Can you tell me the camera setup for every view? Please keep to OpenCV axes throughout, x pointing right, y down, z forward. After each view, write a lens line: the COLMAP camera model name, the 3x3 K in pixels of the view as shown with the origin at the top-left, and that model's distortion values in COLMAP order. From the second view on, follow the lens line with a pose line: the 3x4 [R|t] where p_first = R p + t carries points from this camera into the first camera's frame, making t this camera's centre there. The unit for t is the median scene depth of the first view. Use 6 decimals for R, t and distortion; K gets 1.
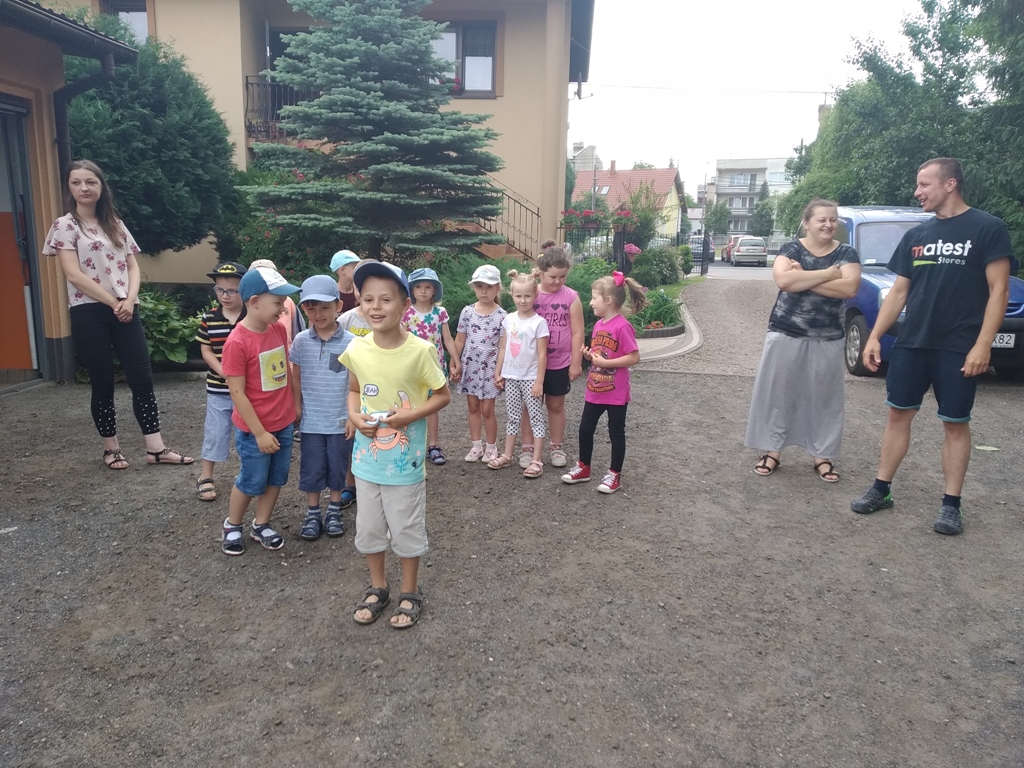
lens RADIAL K [[879.4, 0, 512.0], [0, 879.4, 384.0], [0, 0, 1]] dist [0.114762, -0.194762]
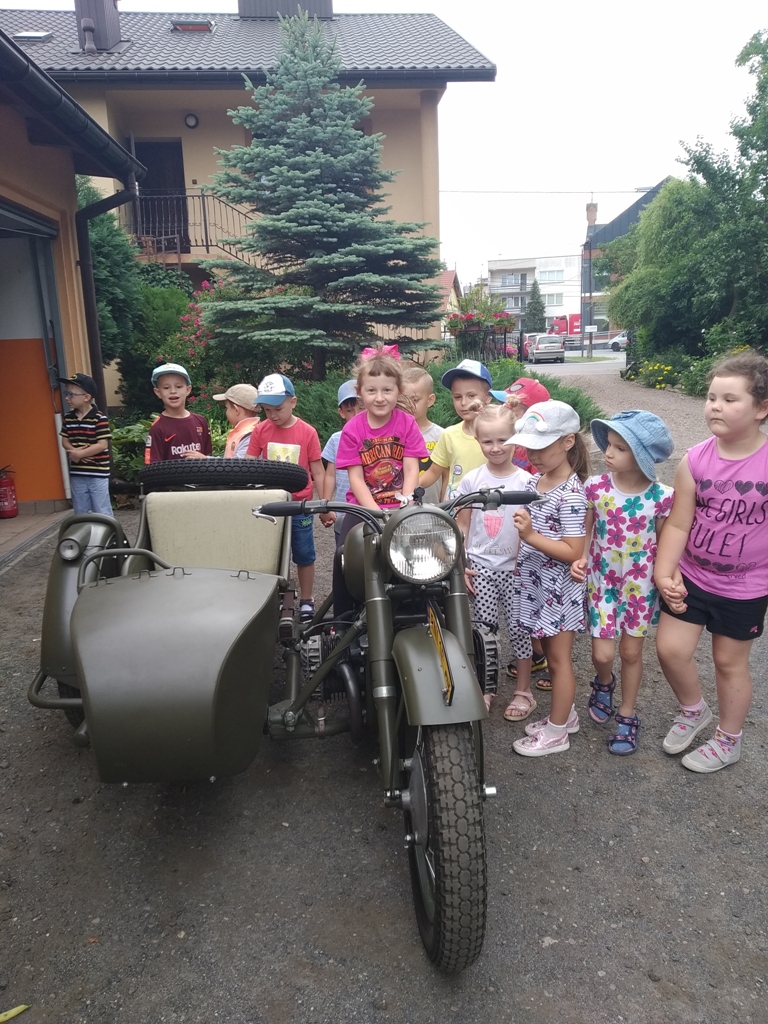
lens RADIAL K [[879.4, 0, 384.0], [0, 879.4, 512.0], [0, 0, 1]] dist [0.114762, -0.194762]
pose [[0.988574, -0.072743, 0.132022, -0.257288], [0.069665, 0.997183, 0.027790, -0.004544], [-0.133671, -0.018275, 0.990857, -0.011135]]
